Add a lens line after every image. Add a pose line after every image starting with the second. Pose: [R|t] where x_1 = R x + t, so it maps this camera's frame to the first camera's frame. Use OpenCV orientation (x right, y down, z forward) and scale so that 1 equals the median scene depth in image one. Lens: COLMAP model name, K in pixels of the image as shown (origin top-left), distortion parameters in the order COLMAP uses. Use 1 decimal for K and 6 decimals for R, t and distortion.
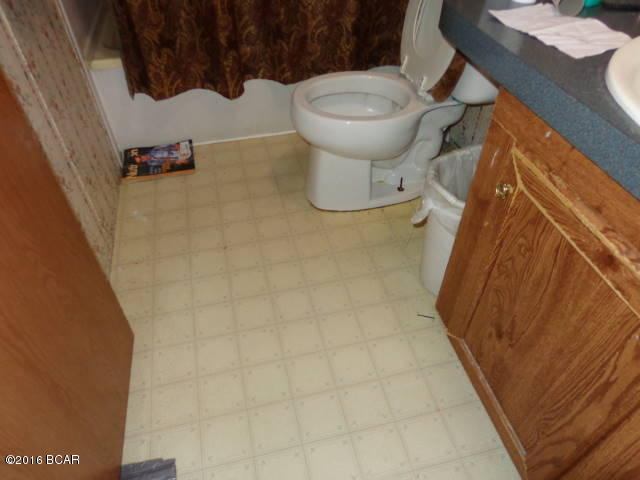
lens RADIAL K [[444.3, 0, 319.8], [0, 444.3, 240.2], [0, 0, 1]] dist [-0.001770, -0.000925]
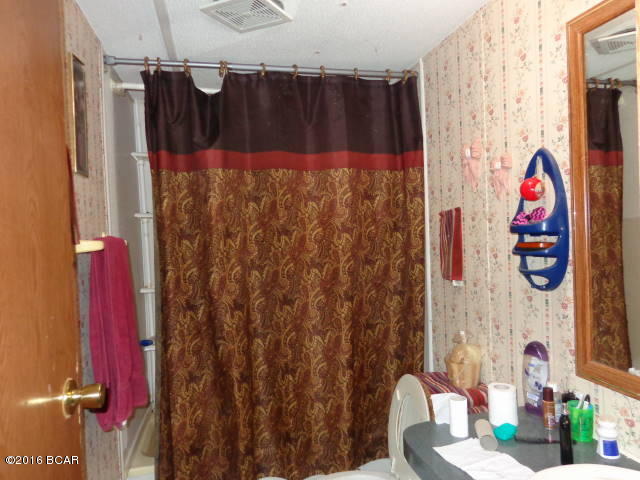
lens RADIAL K [[444.3, 0, 320.1], [0, 444.3, 239.7], [0, 0, 1]] dist [-0.001770, -0.000925]
pose [[0.998874, -0.044629, -0.016079, 0.039242], [0.021080, 0.721247, -0.692357, -0.013737], [0.042495, 0.691239, 0.721376, -0.250913]]
